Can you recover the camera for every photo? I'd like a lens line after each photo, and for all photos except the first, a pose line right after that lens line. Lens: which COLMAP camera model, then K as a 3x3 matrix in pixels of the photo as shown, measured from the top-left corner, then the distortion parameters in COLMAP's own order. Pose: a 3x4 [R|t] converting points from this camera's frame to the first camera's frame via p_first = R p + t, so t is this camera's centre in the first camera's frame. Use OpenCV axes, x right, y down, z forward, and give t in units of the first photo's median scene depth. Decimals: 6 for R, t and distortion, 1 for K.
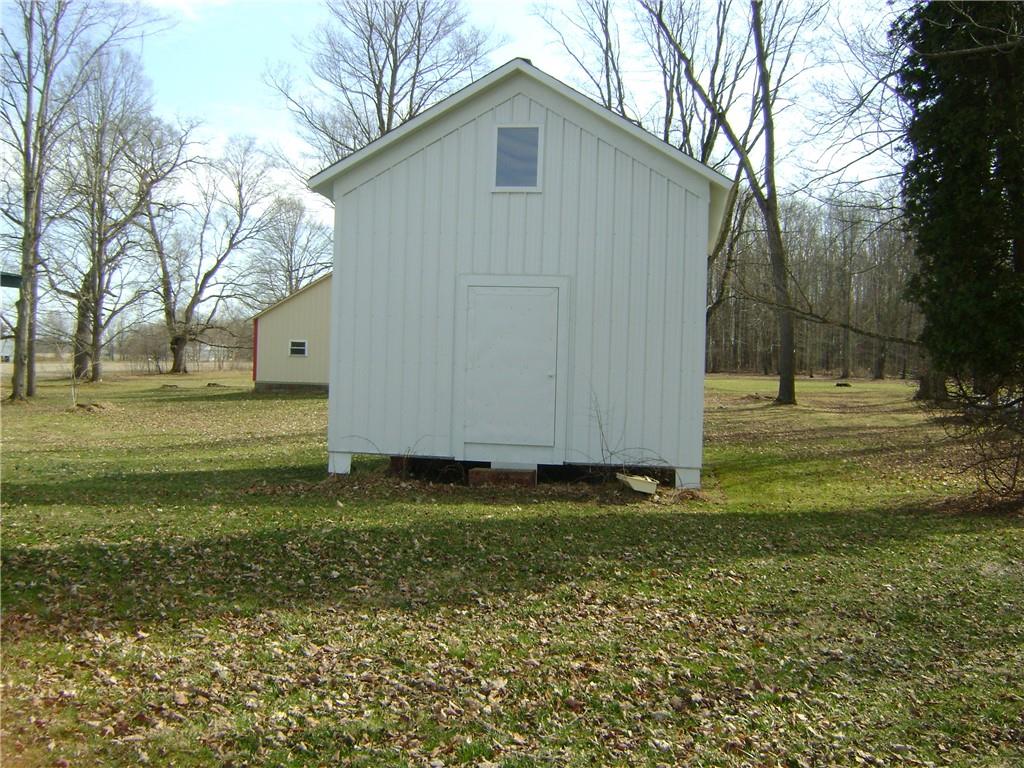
lens RADIAL K [[1192.3, 0, 511.8], [0, 1192.3, 383.2], [0, 0, 1]] dist [-0.112014, 0.000000]
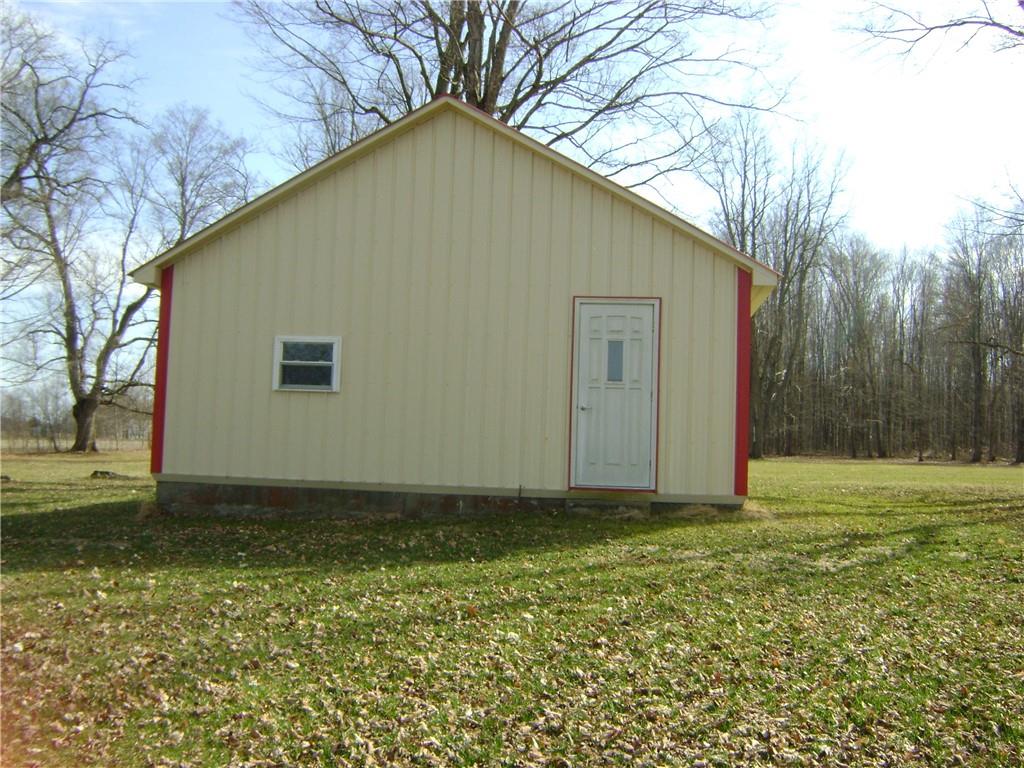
lens RADIAL K [[1192.3, 0, 512.0], [0, 1192.3, 384.5], [0, 0, 1]] dist [-0.112014, 0.000000]
pose [[0.999276, 0.008740, 0.037020, -0.064032], [-0.006165, 0.997590, -0.069106, -0.002079], [-0.037535, 0.068828, 0.996922, 0.322529]]
